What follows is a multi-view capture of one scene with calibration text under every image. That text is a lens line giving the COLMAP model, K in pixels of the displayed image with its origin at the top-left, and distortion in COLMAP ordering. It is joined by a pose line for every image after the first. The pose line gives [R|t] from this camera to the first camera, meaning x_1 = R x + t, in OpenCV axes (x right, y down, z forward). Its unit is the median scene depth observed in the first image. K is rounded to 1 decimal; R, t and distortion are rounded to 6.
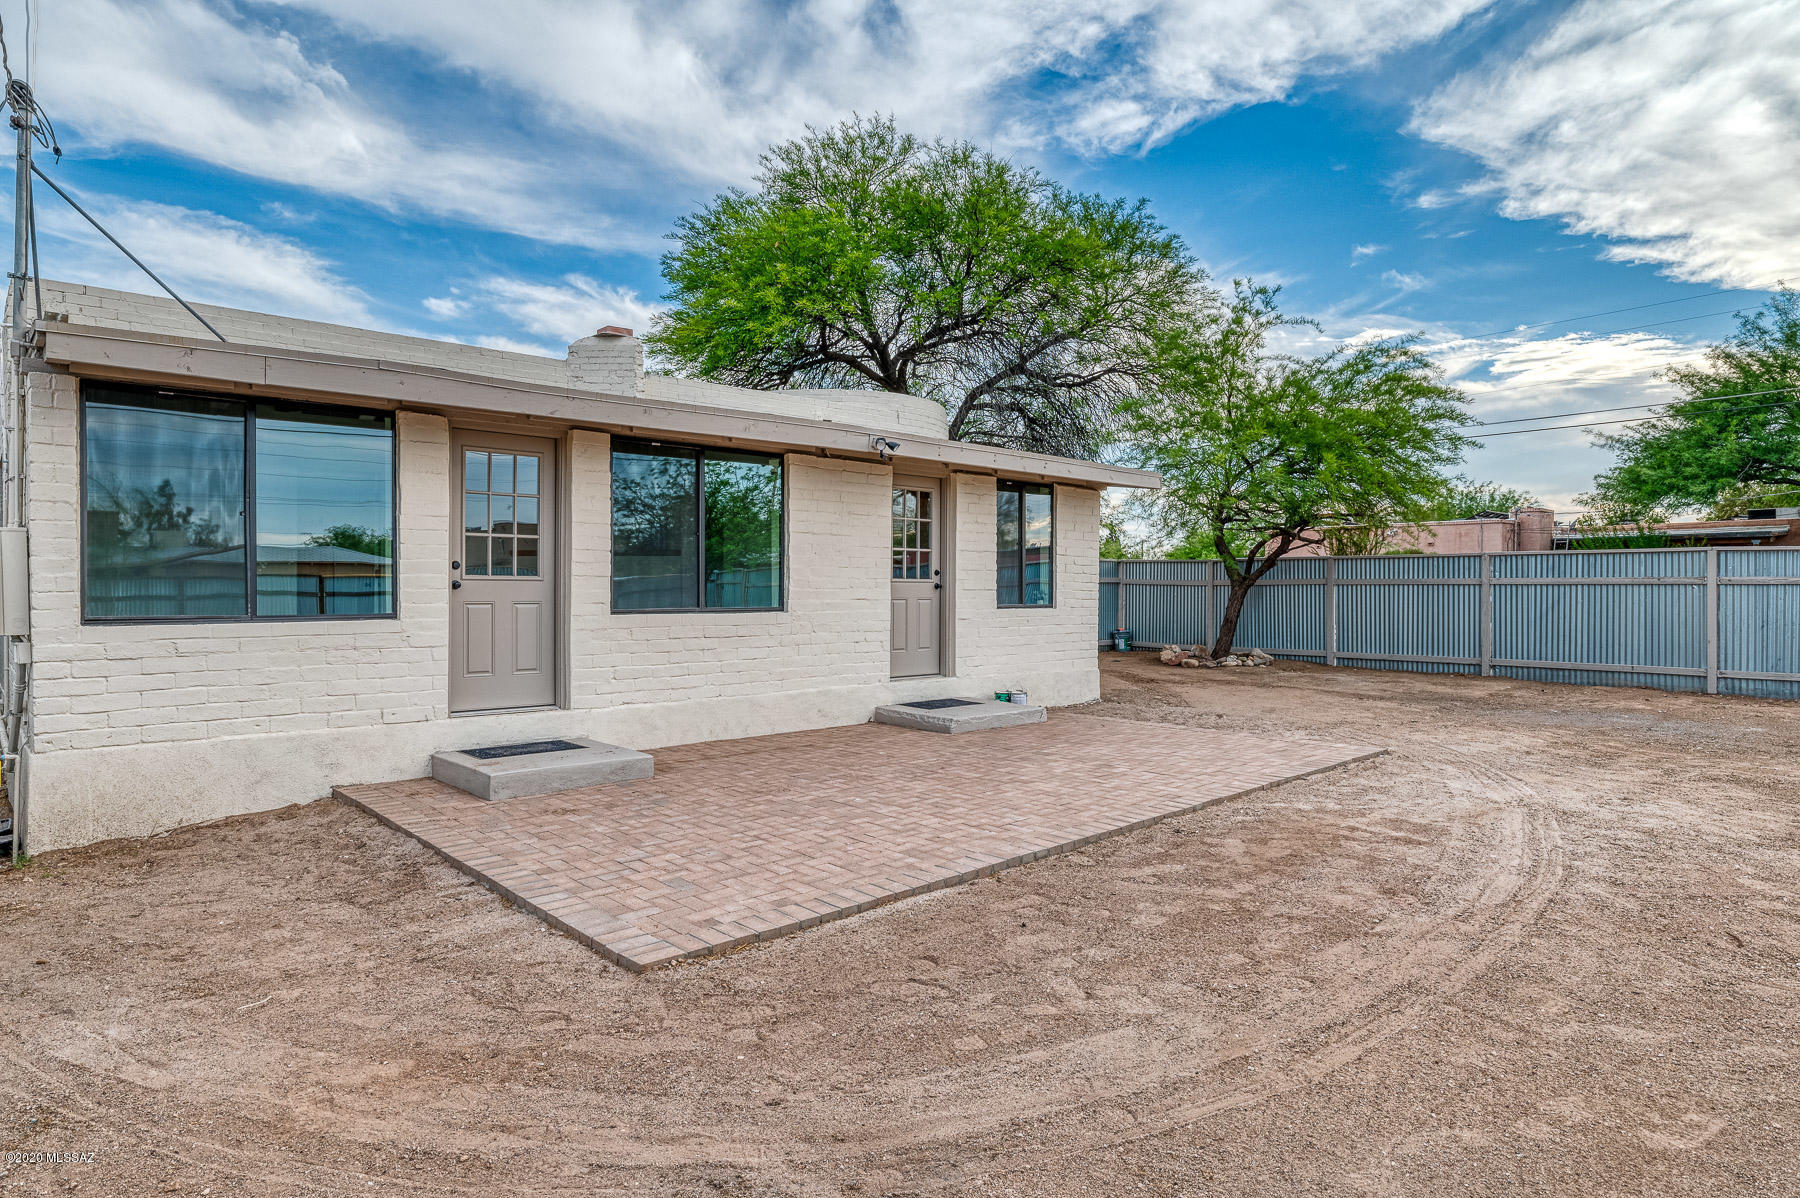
lens RADIAL K [[1070.8, 0, 900.0], [0, 1070.8, 599.0], [0, 0, 1]] dist [0.039556, -0.040921]
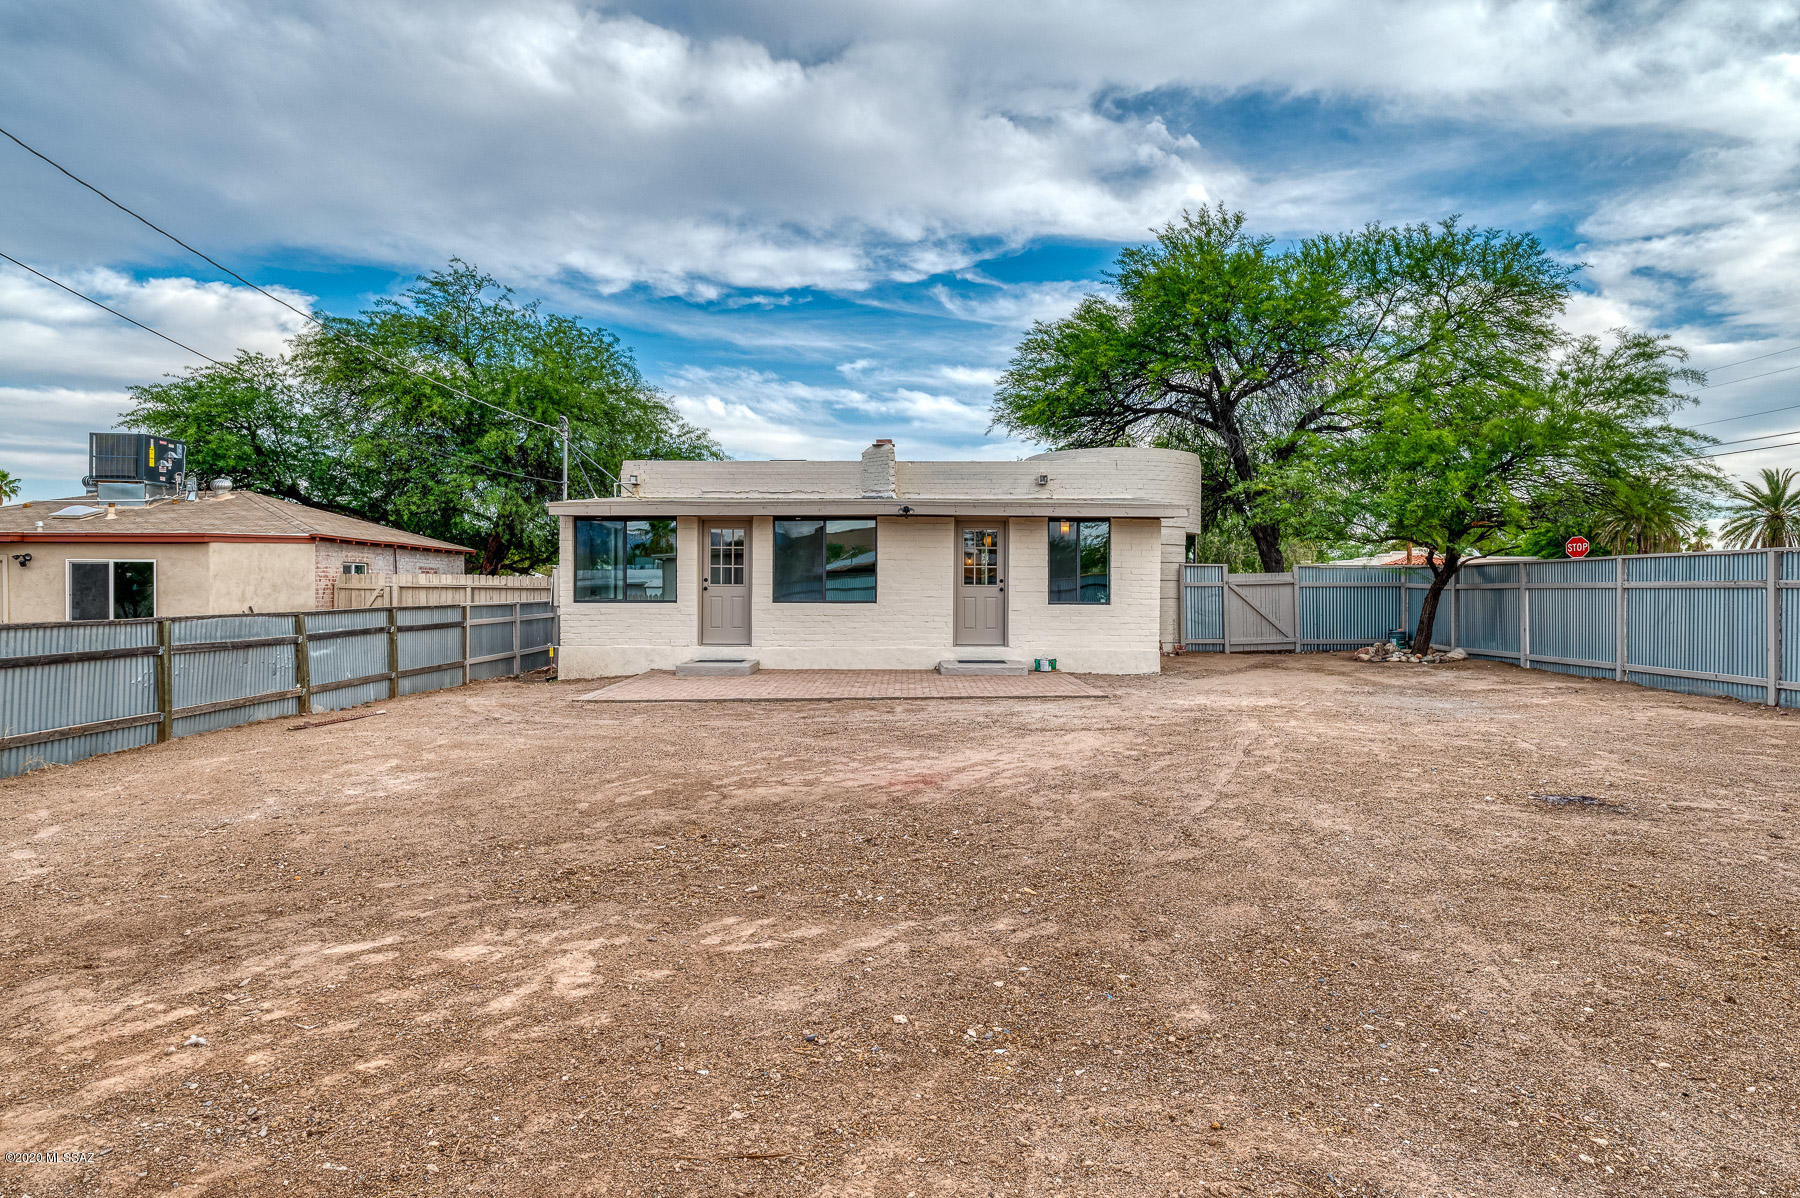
lens RADIAL K [[1036.9, 0, 898.2], [0, 1036.9, 591.7], [0, 0, 1]] dist [-0.000907, 0.000309]
pose [[0.729910, 0.005193, -0.683523, 0.978514], [-0.010187, 0.999943, -0.003281, -0.002087], [0.683467, 0.009358, 0.729921, -0.230878]]
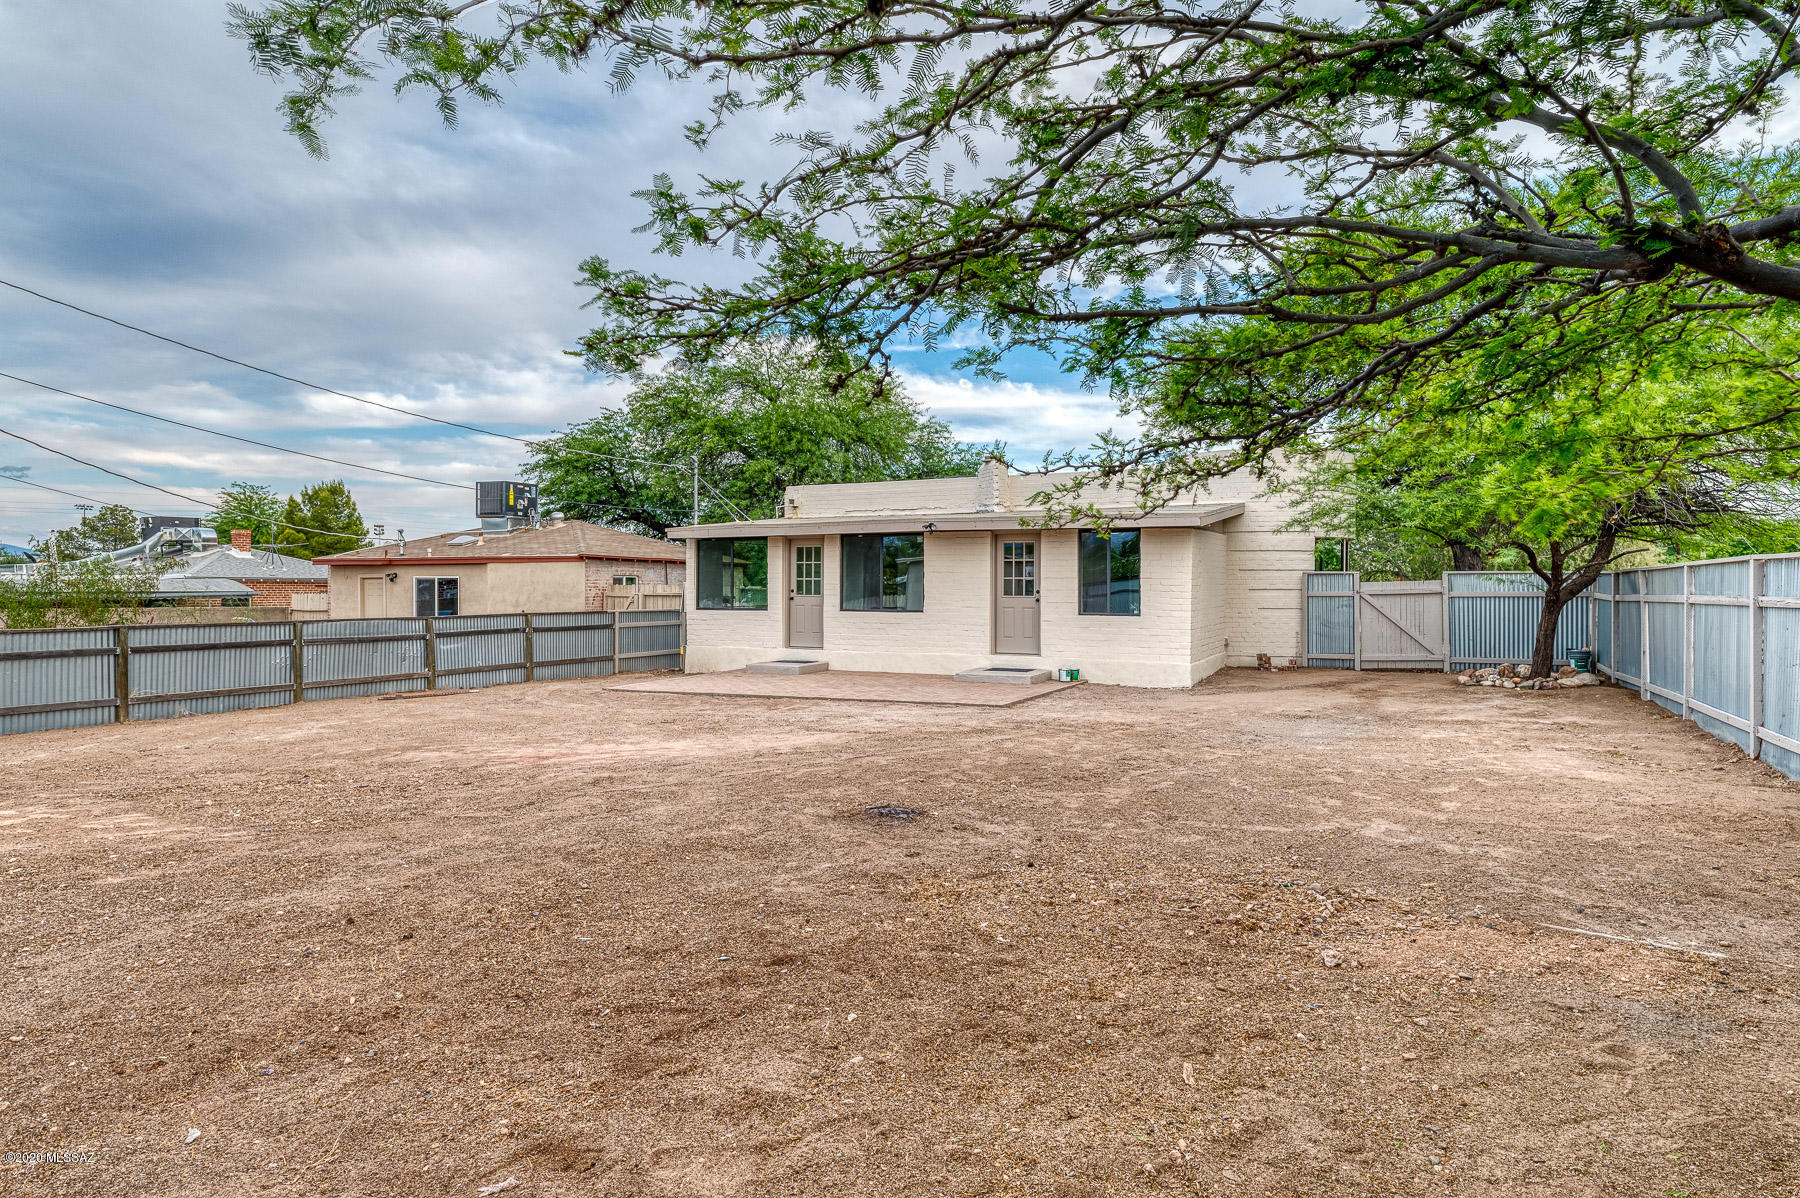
lens RADIAL K [[1036.9, 0, 898.2], [0, 1036.9, 591.7], [0, 0, 1]] dist [-0.000907, 0.000309]
pose [[0.357301, 0.003937, -0.933981, 1.441204], [-0.011296, 0.999936, -0.000107, -0.022292], [0.933921, 0.010589, 0.357323, 0.235015]]
